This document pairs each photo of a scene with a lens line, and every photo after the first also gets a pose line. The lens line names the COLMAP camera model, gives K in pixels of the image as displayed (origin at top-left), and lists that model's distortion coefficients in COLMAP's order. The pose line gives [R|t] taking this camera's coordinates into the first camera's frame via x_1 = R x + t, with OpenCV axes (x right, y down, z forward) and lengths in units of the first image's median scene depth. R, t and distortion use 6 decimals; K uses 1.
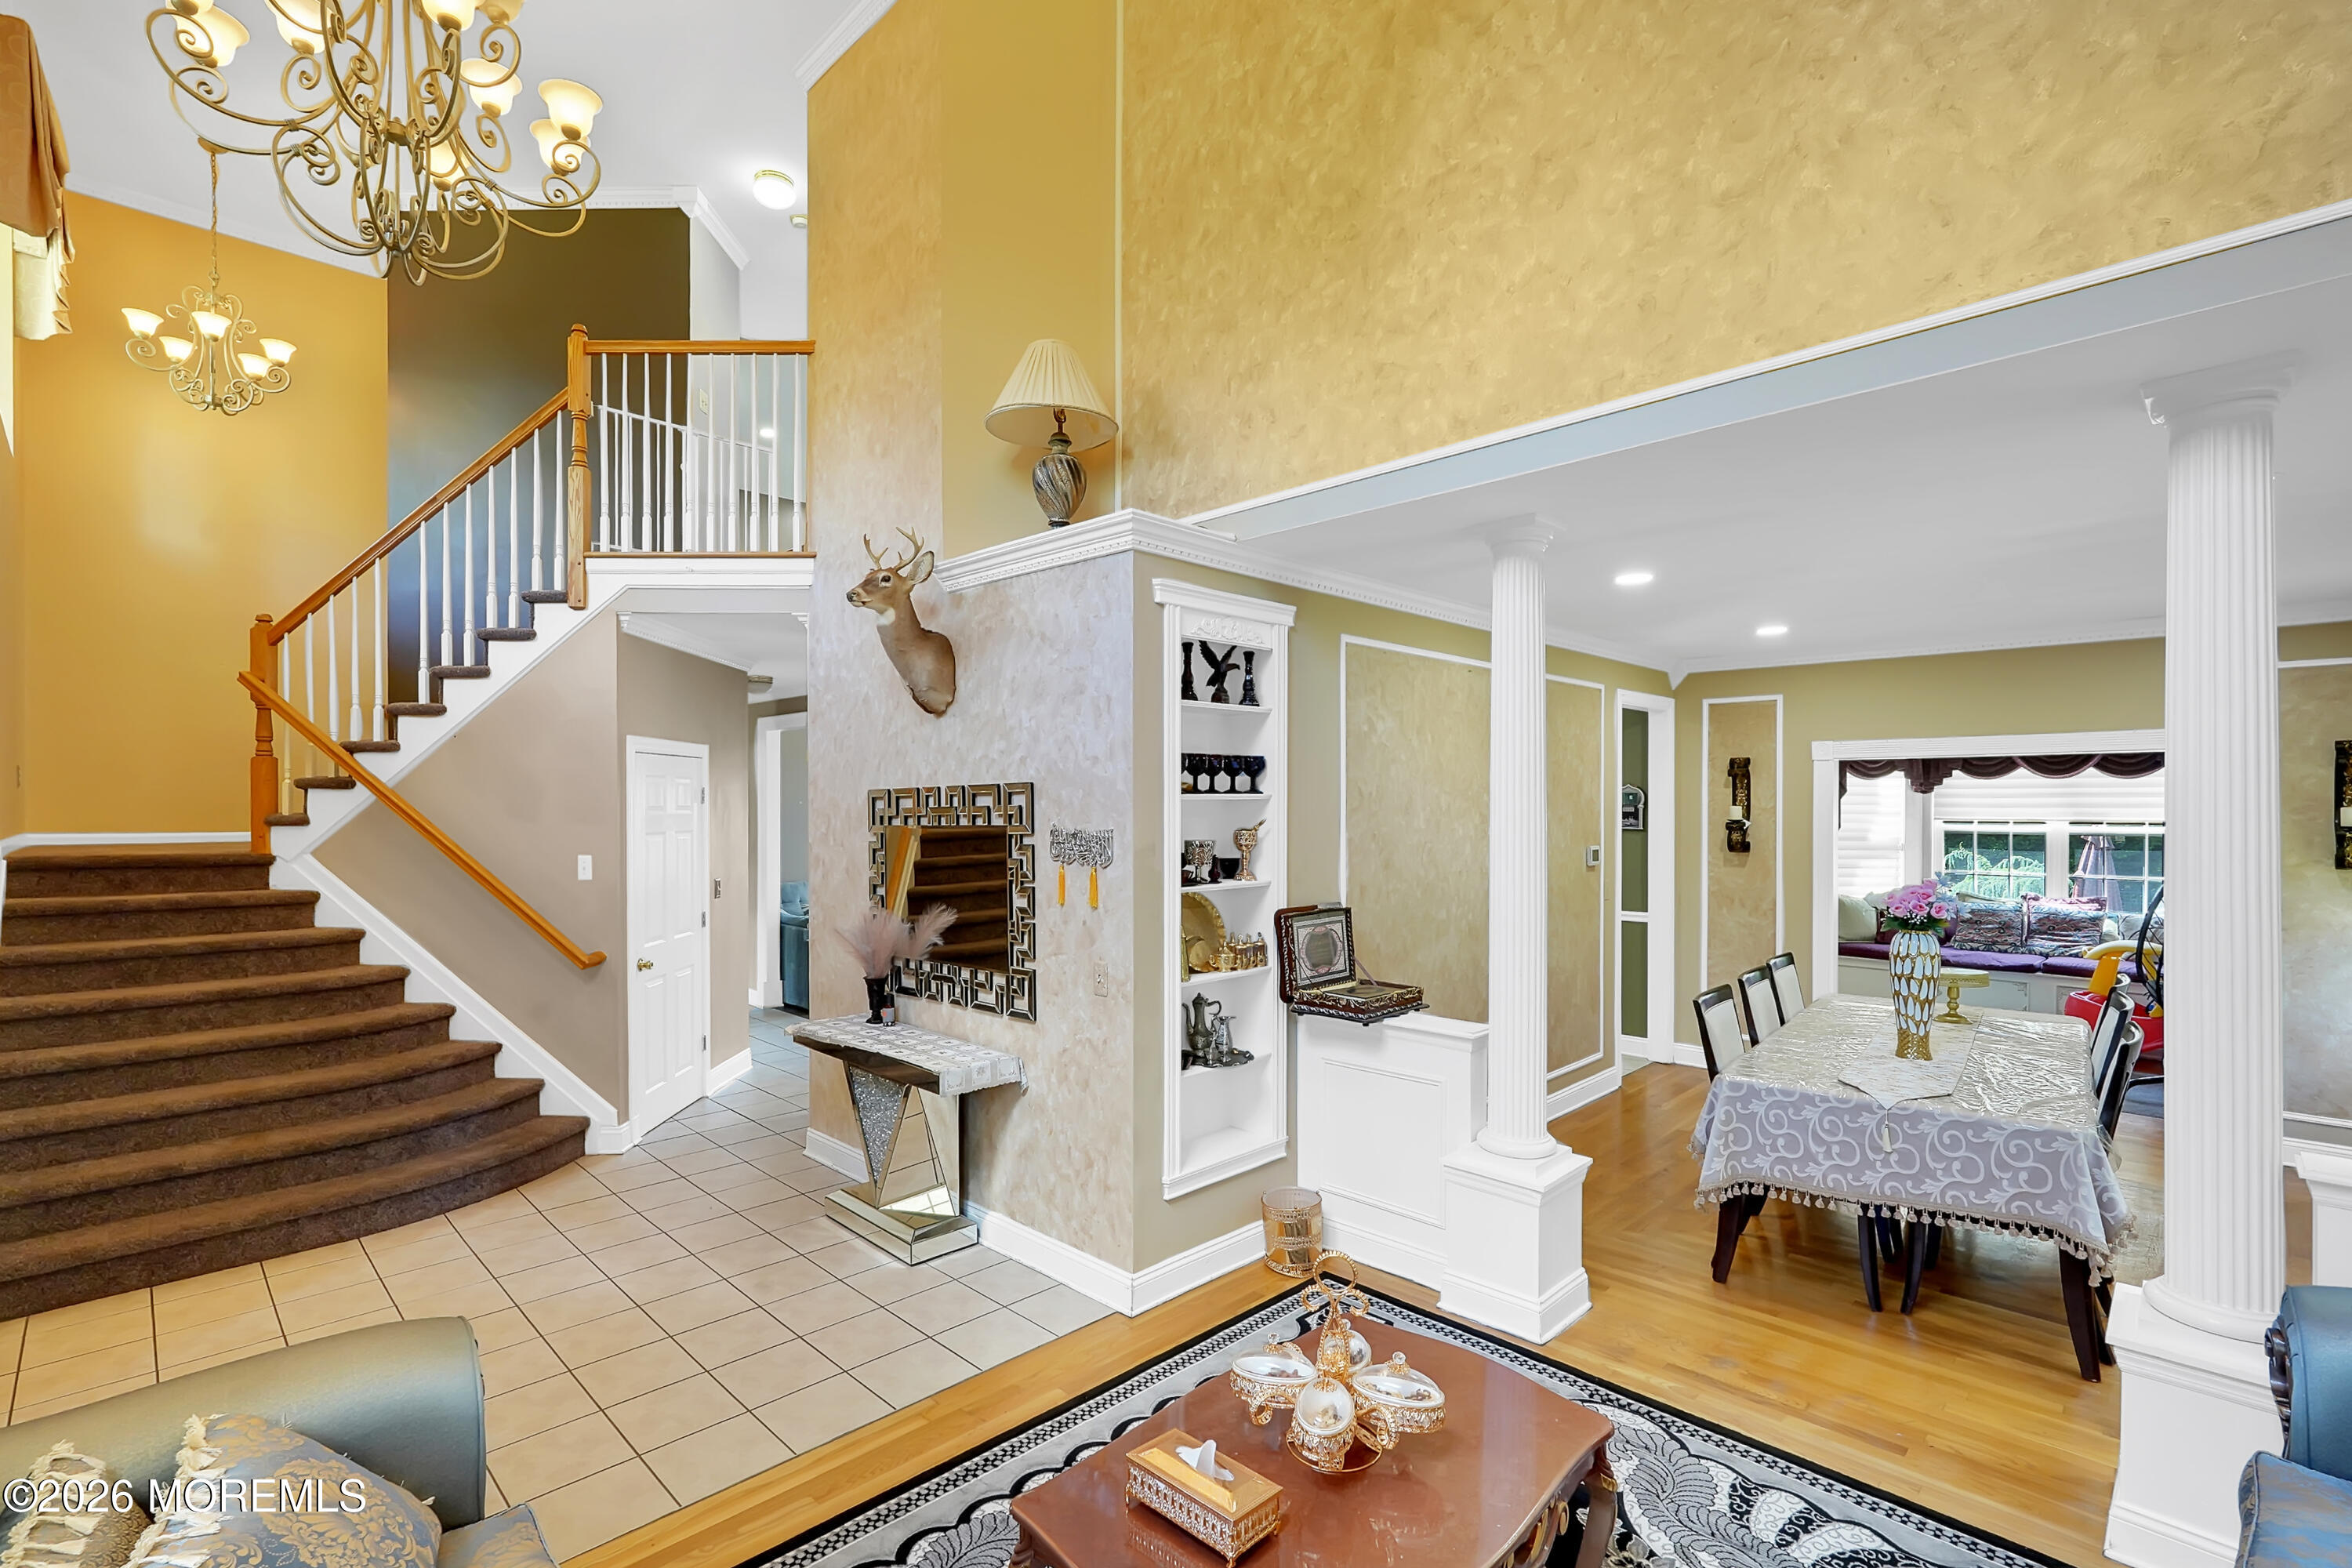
lens RADIAL K [[1082.2, 0, 1168.9], [0, 1082.2, 802.6], [0, 0, 1]] dist [-0.017959, 0.011652]
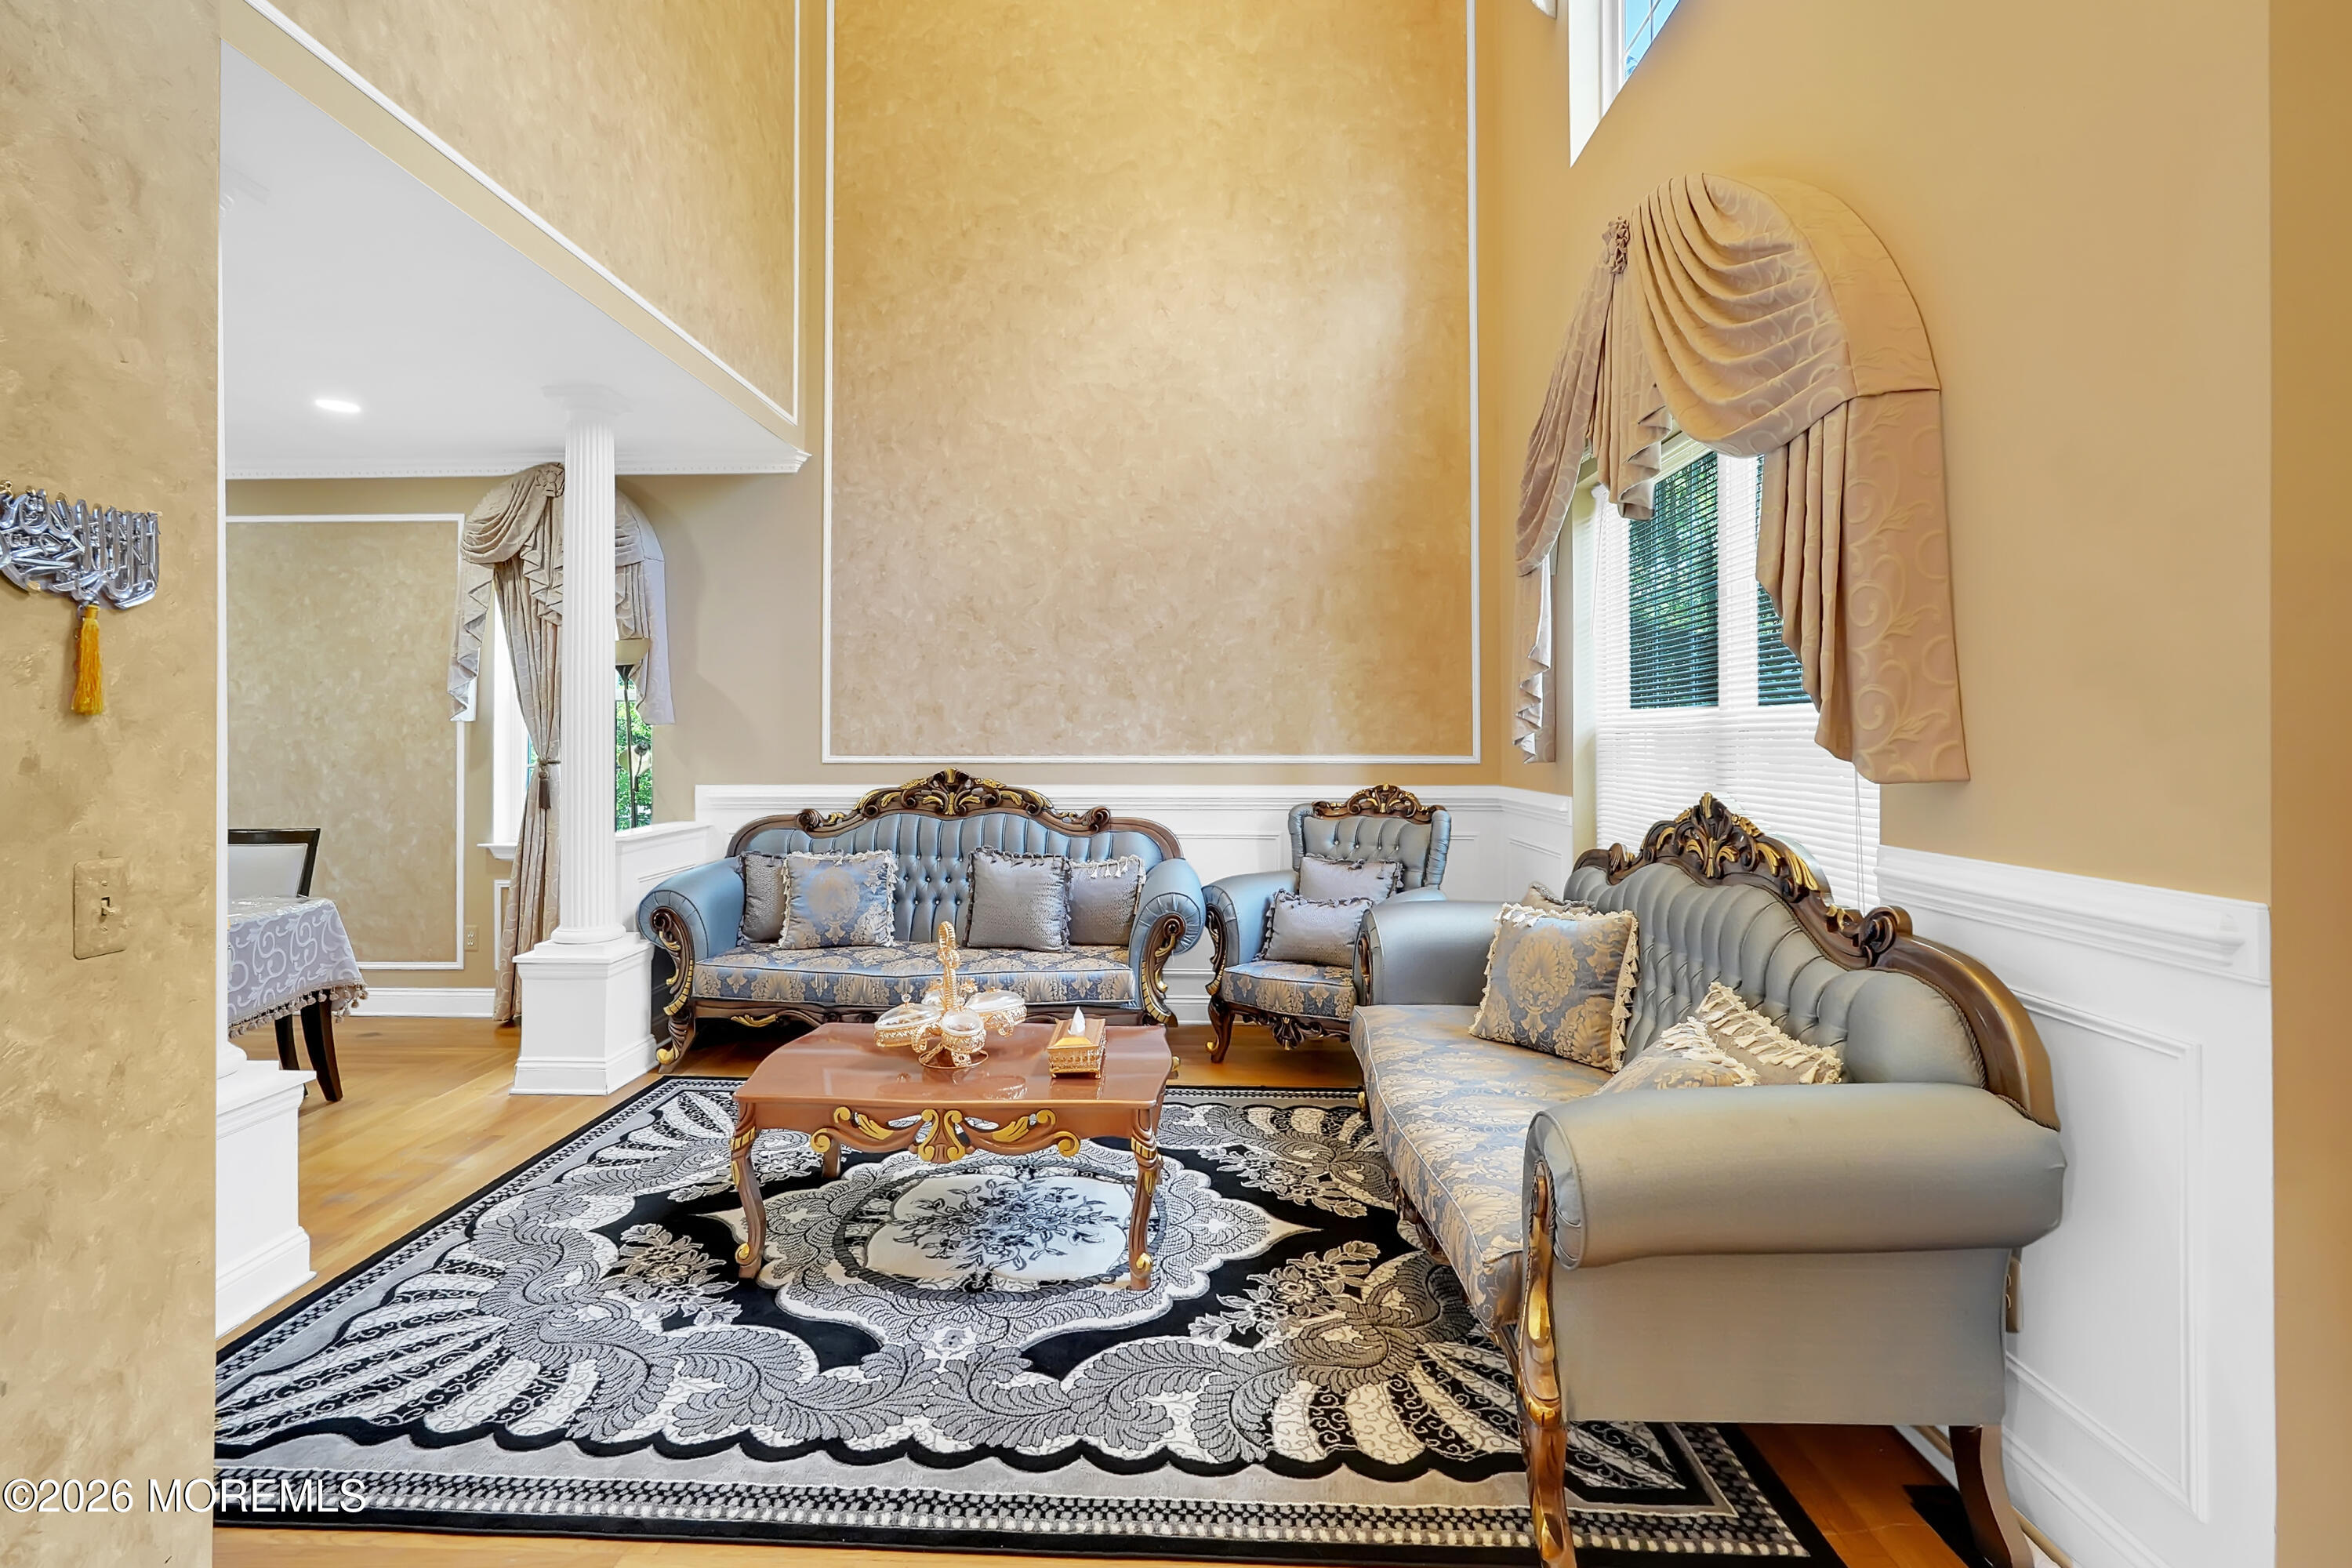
lens RADIAL K [[1070.2, 0, 1159.1], [0, 1070.2, 727.0], [0, 0, 1]] dist [-0.017071, 0.009193]
pose [[-0.691385, 0.009892, 0.722419, -0.524832], [0.000942, 0.999918, -0.012790, 0.096175], [-0.722486, -0.008162, -0.691337, 0.900452]]
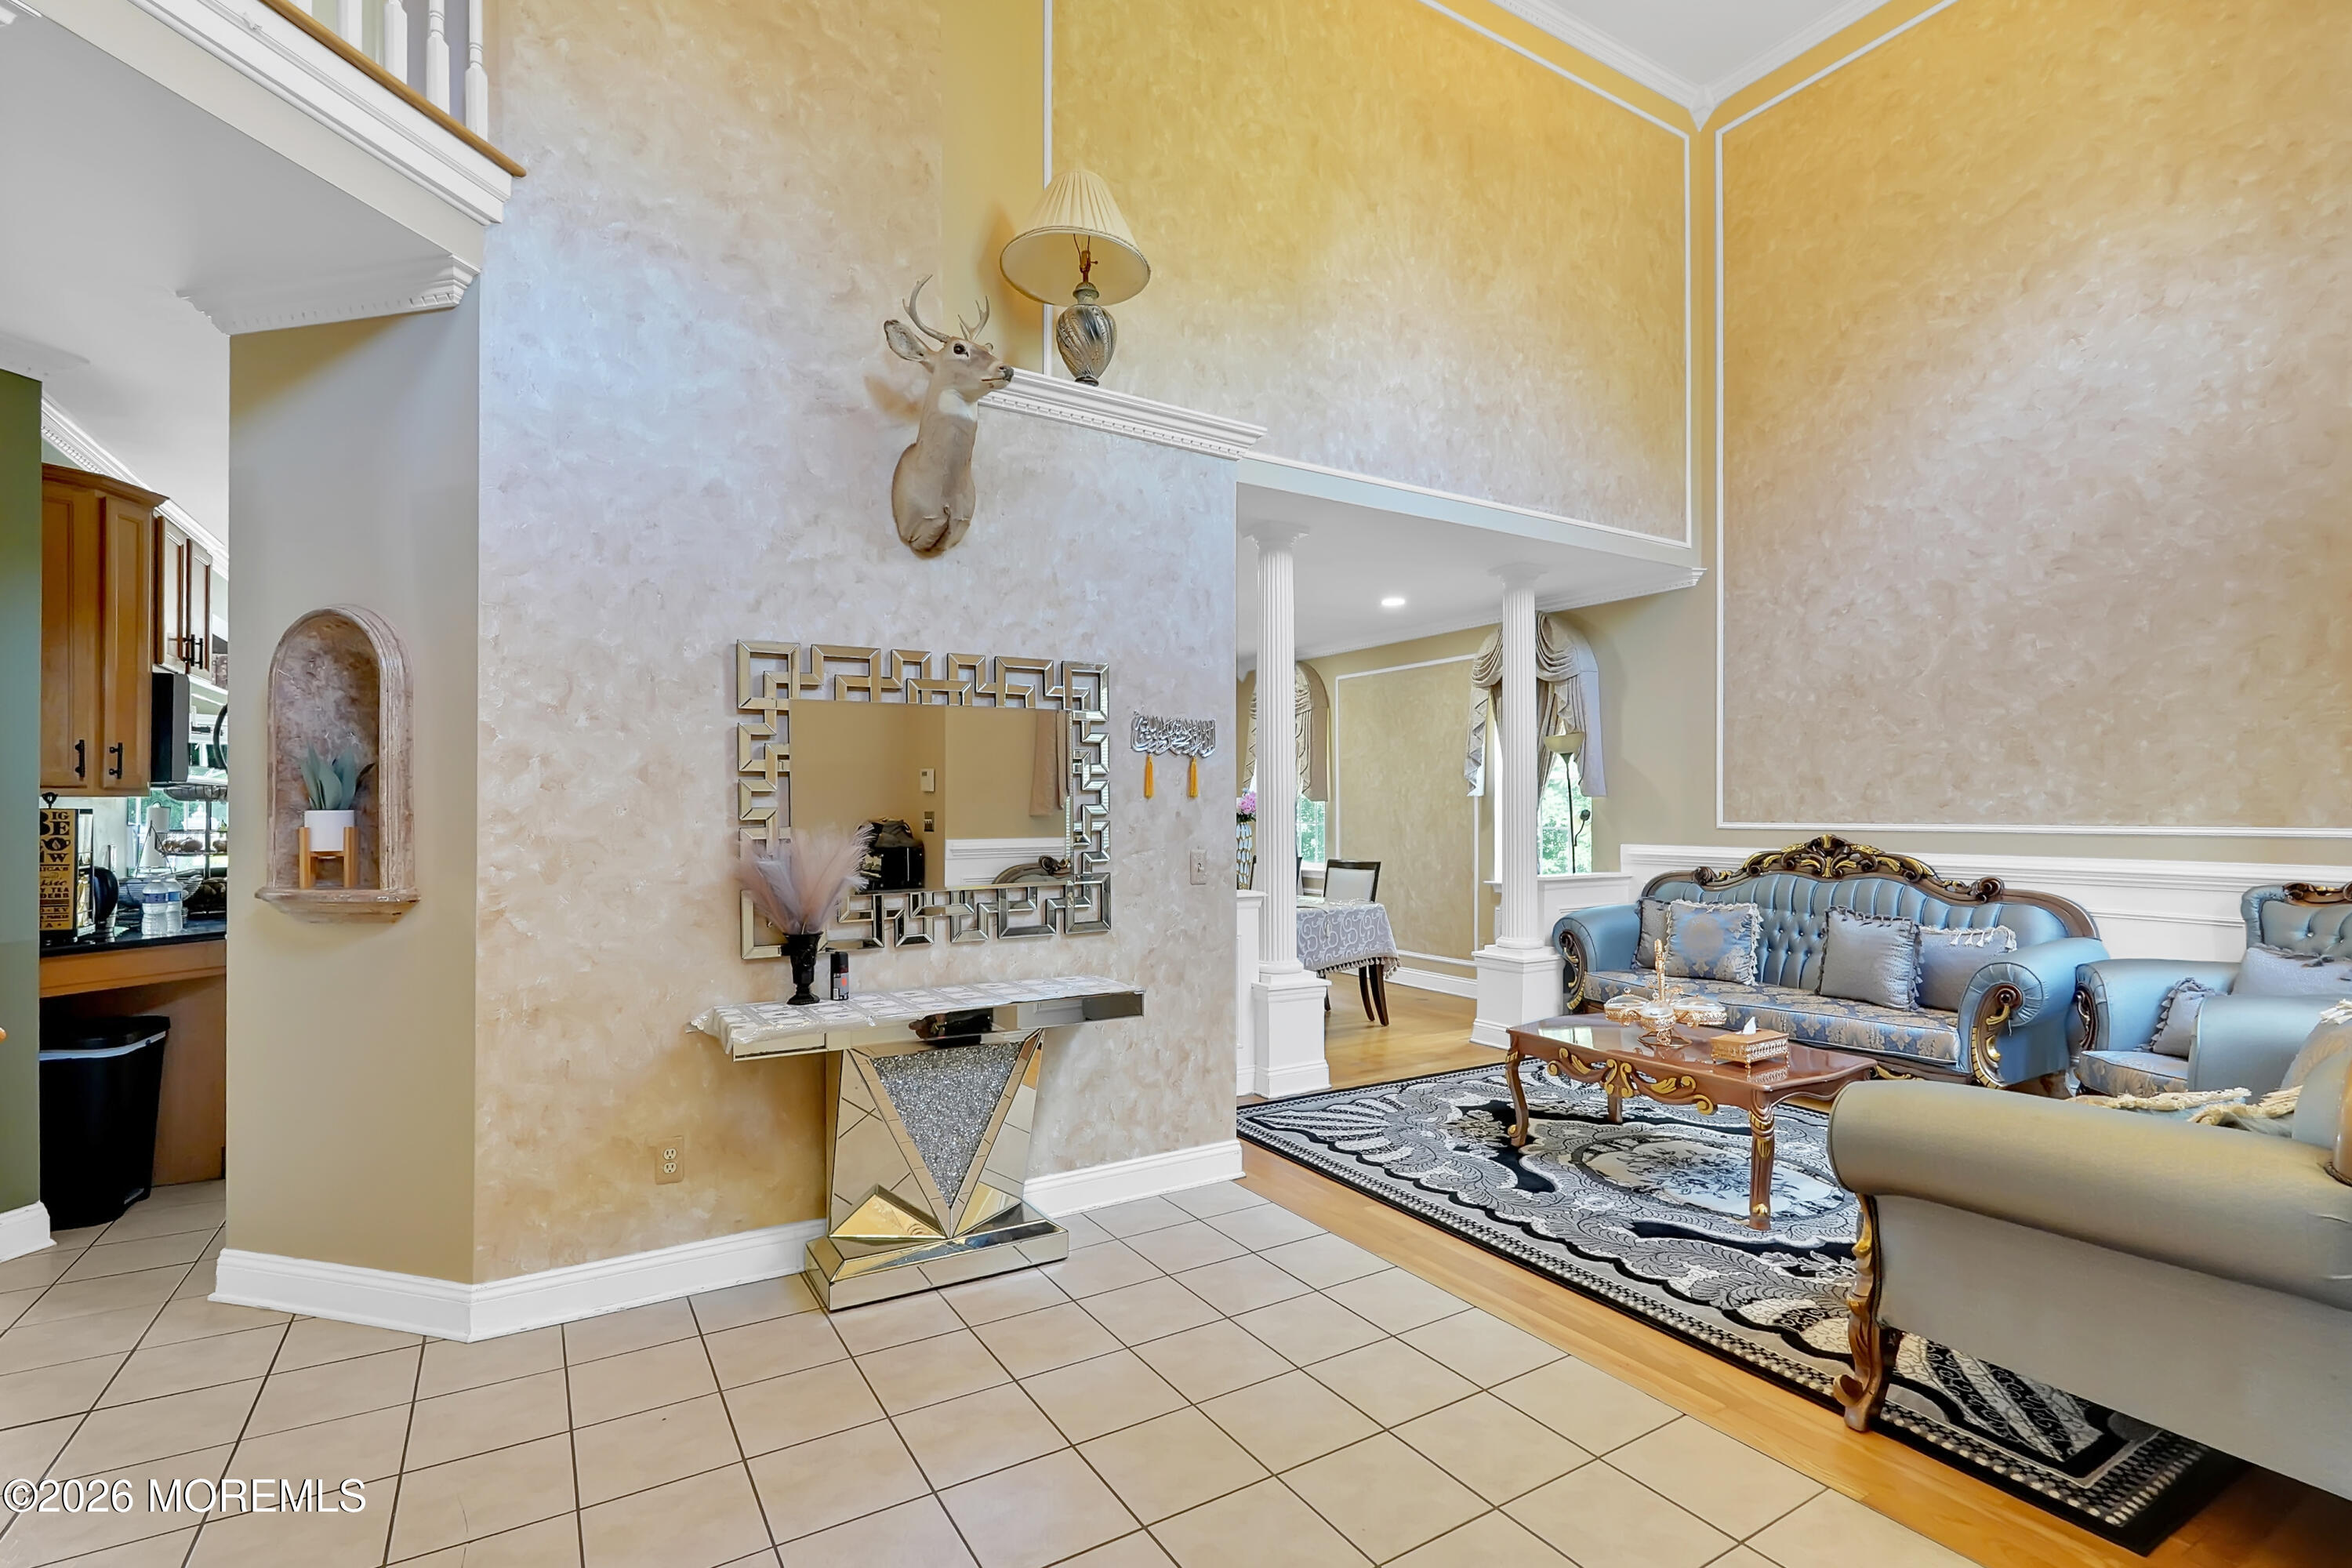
lens RADIAL K [[1082.2, 0, 1168.9], [0, 1082.2, 802.6], [0, 0, 1]] dist [-0.017959, 0.011652]
pose [[0.226227, 0.009473, 0.974029, -0.960035], [-0.001920, 0.999955, -0.009280, 0.101528], [-0.974073, 0.000229, 0.226235, 0.725693]]
